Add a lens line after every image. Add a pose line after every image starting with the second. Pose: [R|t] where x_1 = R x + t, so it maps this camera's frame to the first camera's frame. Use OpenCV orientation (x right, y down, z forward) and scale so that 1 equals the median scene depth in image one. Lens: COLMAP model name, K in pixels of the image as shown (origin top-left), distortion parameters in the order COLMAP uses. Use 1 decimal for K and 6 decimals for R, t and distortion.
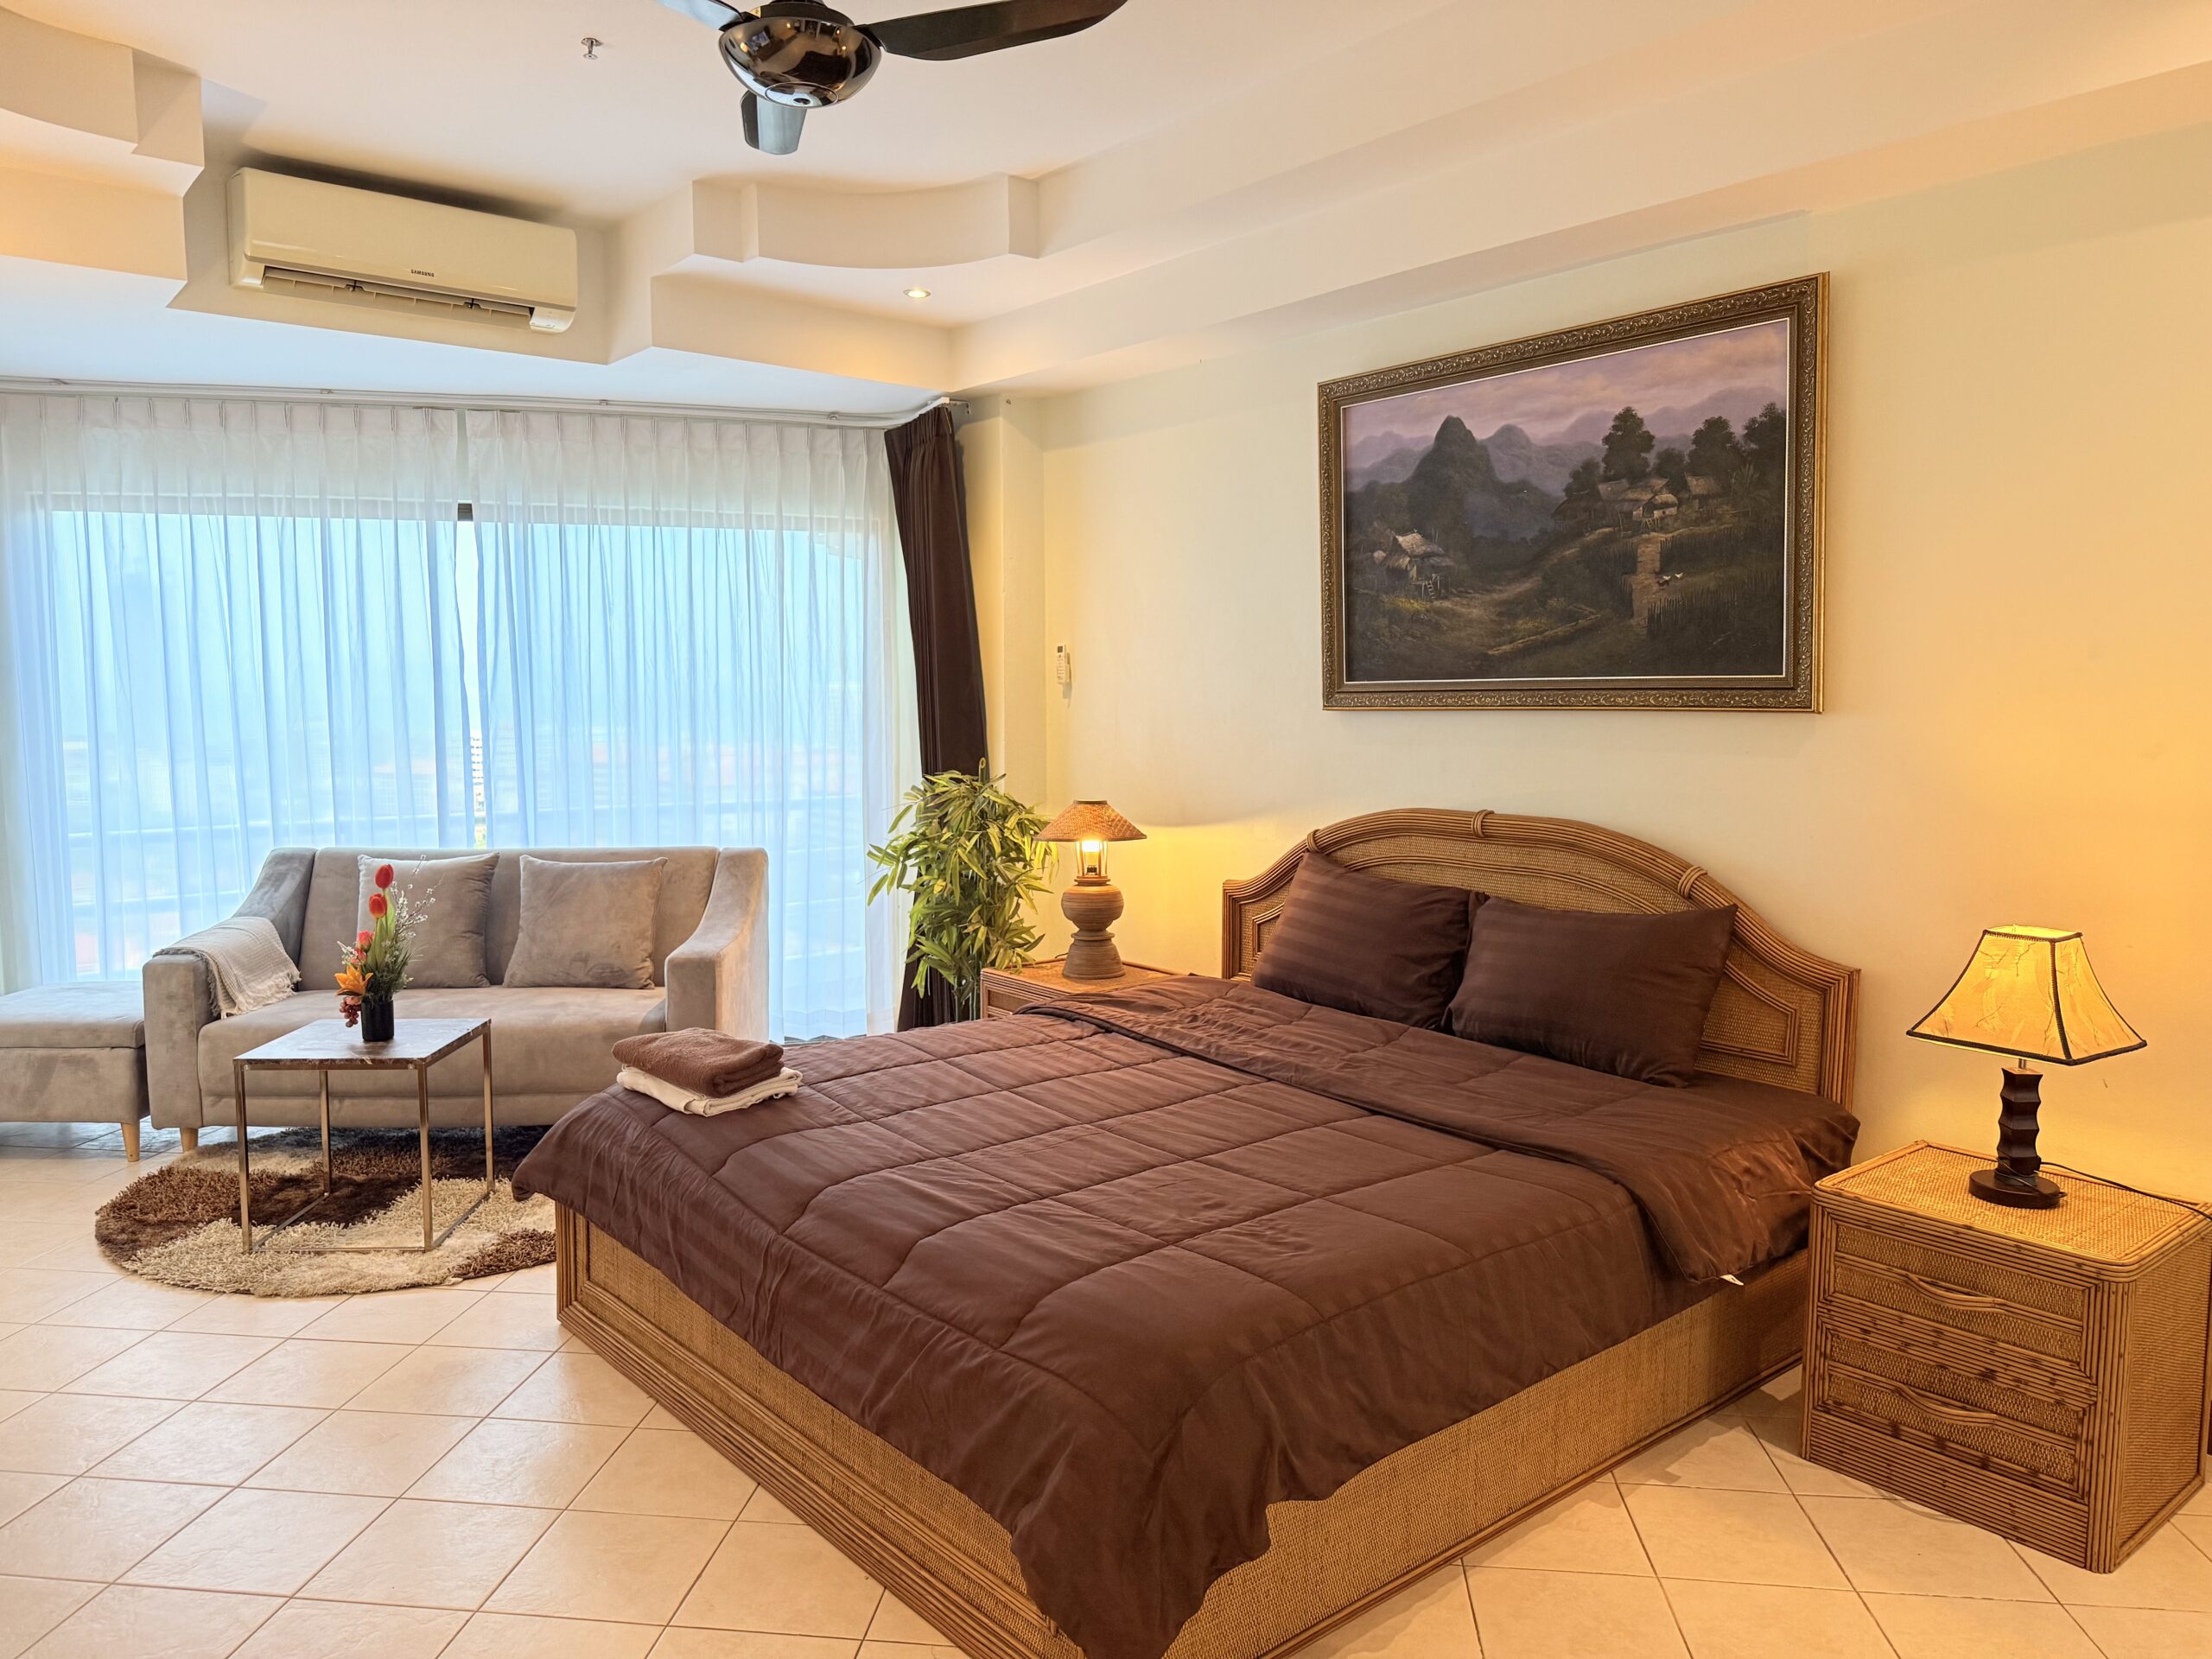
lens RADIAL K [[1568.5, 0, 1115.9], [0, 1568.5, 827.5], [0, 0, 1]] dist [0.077502, -0.079979]
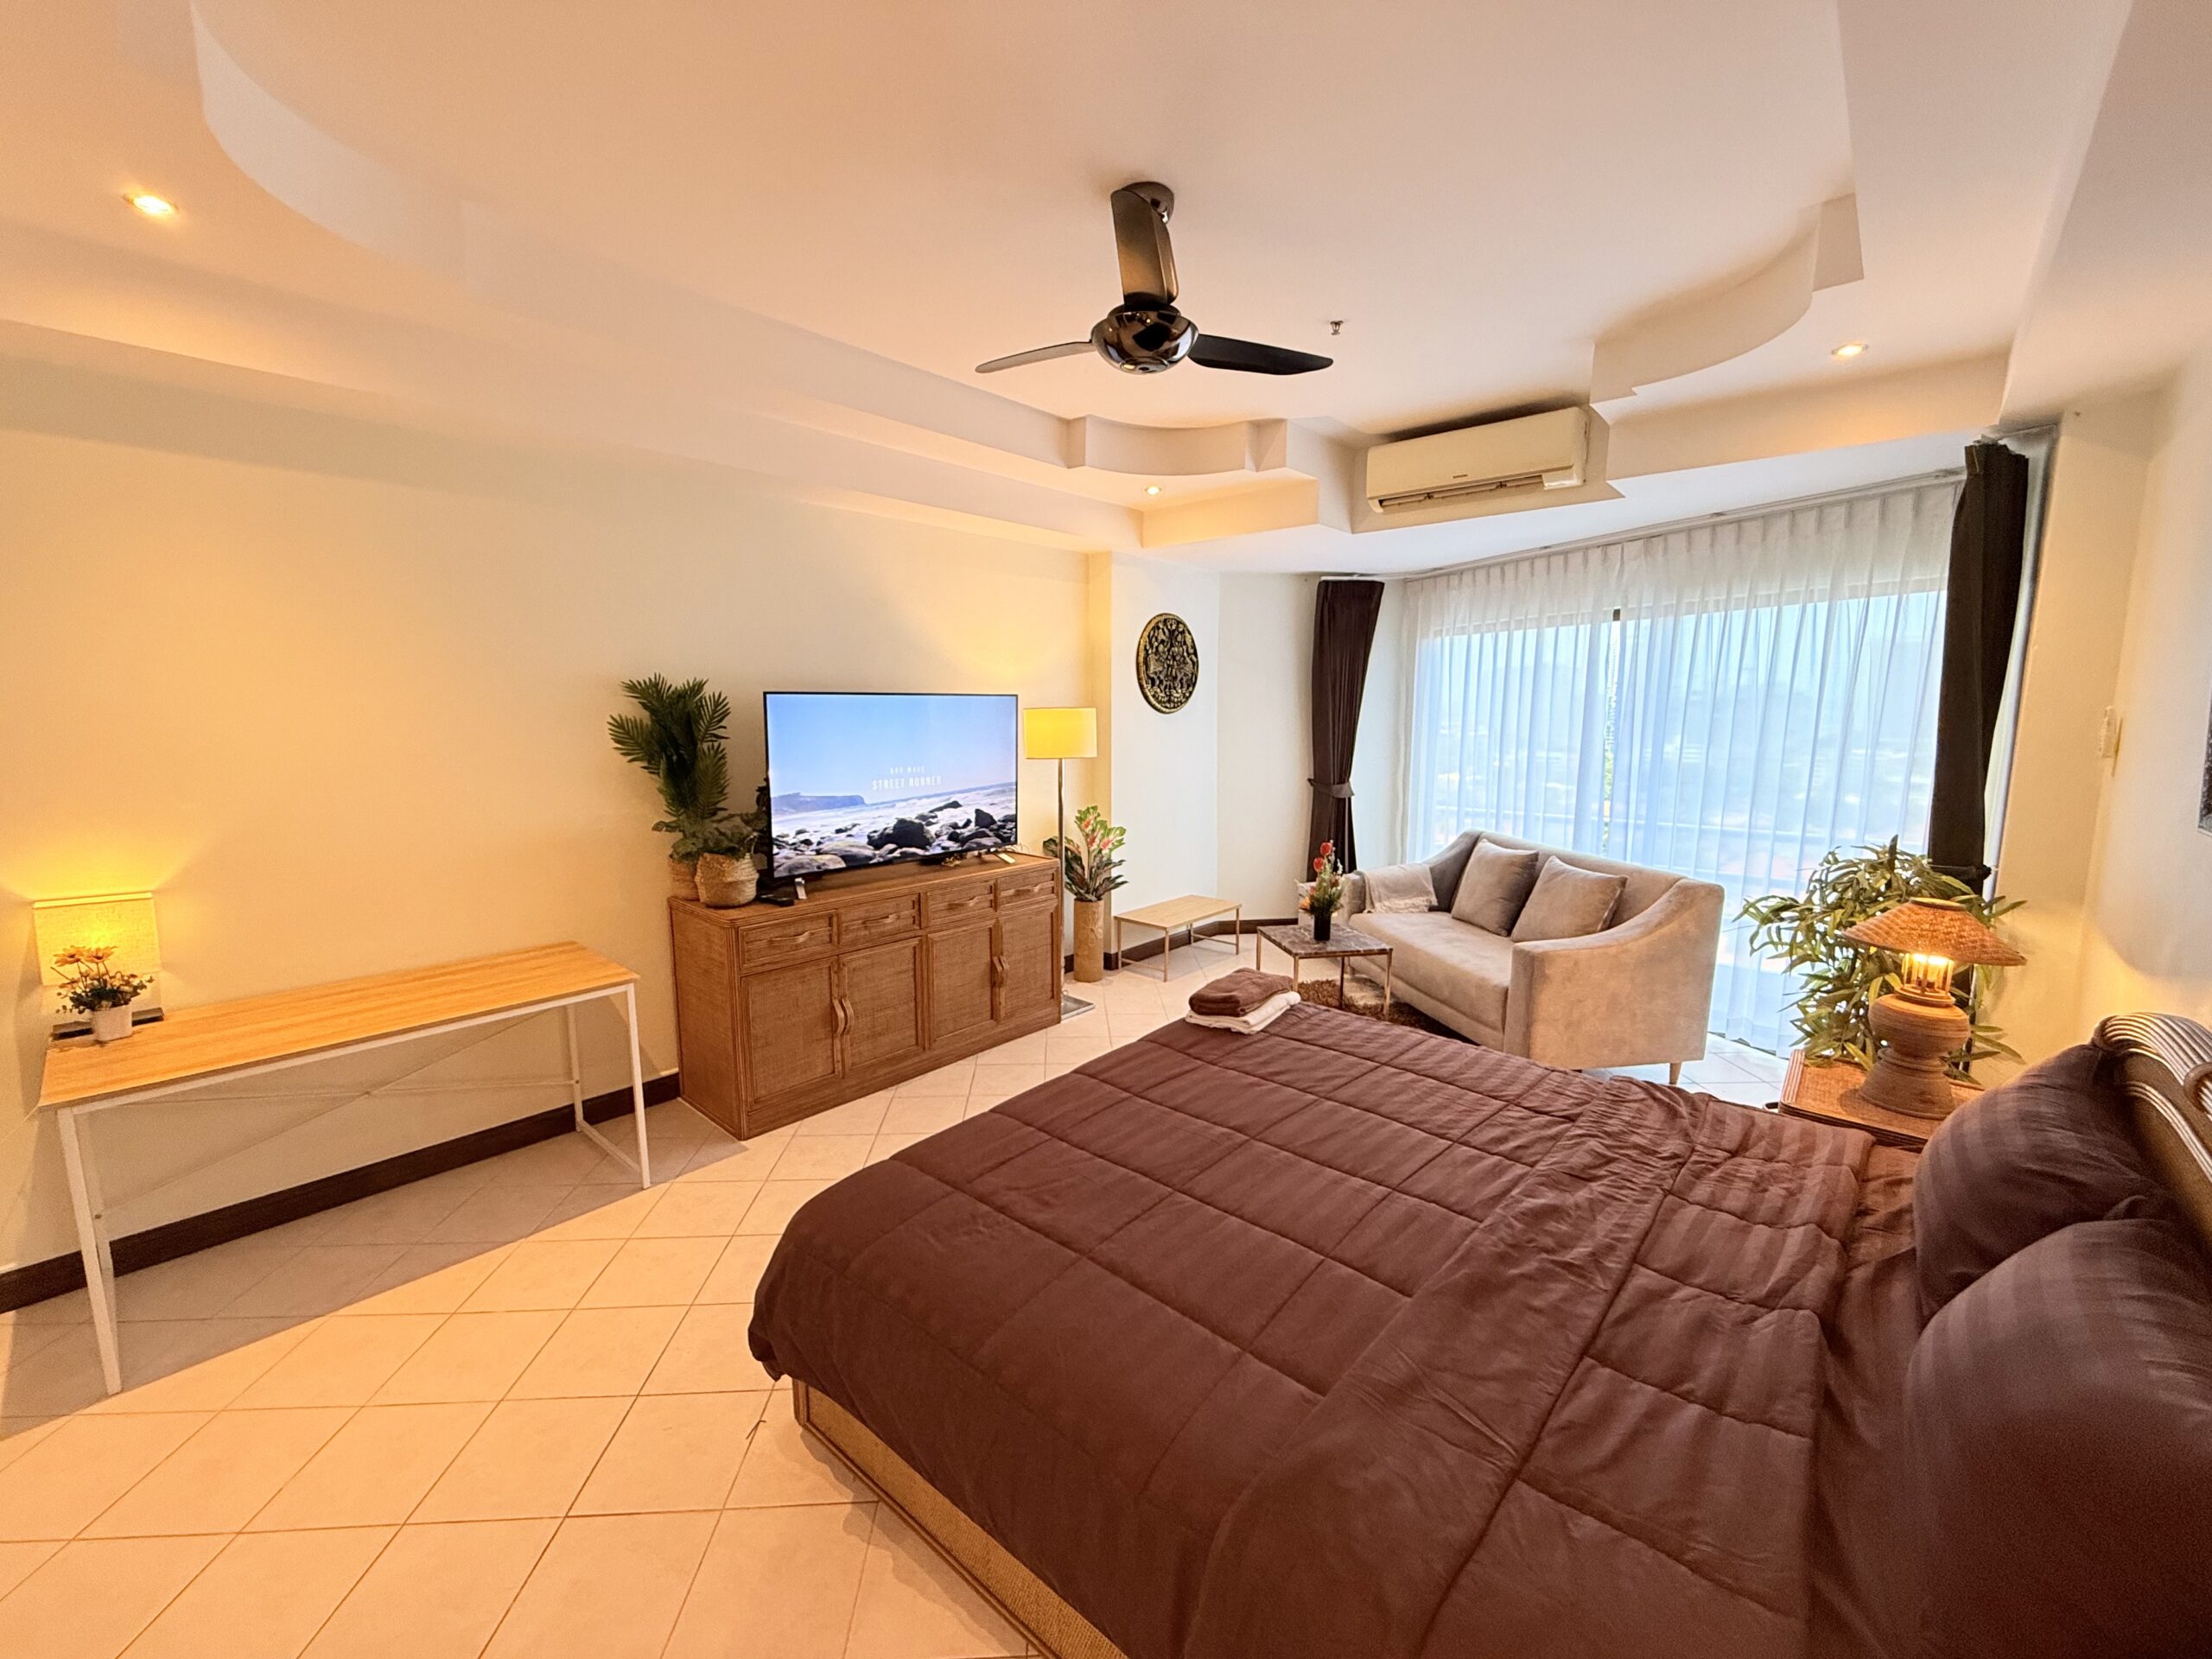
lens RADIAL K [[911.9, 0, 1116.2], [0, 911.9, 828.6], [0, 0, 1]] dist [-0.014140, 0.003555]
pose [[0.142861, 0.136686, -0.980259, 0.576963], [-0.090241, 0.988091, 0.124627, -0.113651], [0.985620, 0.070655, 0.153495, 0.726447]]
